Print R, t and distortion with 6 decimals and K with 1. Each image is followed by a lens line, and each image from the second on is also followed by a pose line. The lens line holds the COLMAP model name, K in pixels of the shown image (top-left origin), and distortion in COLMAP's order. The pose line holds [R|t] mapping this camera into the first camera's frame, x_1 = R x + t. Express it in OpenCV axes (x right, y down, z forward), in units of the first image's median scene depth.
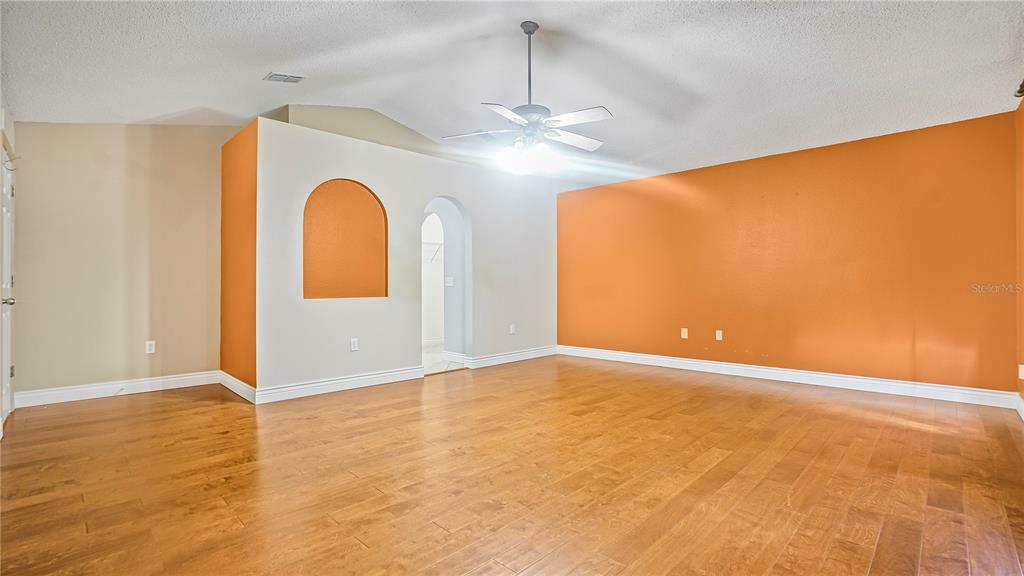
lens RADIAL K [[460.2, 0, 504.4], [0, 460.2, 288.3], [0, 0, 1]] dist [-0.037869, 0.002134]
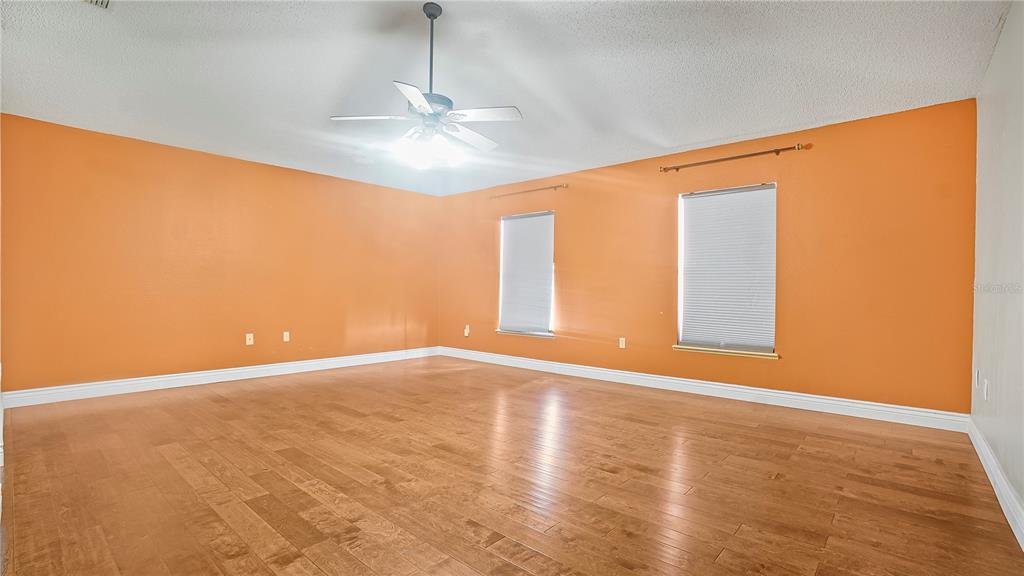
lens RADIAL K [[460.2, 0, 504.0], [0, 460.2, 292.4], [0, 0, 1]] dist [-0.037869, 0.002134]
pose [[-0.059467, 0.004133, 0.998222, -0.901289], [-0.009714, 0.999942, -0.004719, 0.009193], [-0.998183, -0.009978, -0.059423, 0.923210]]
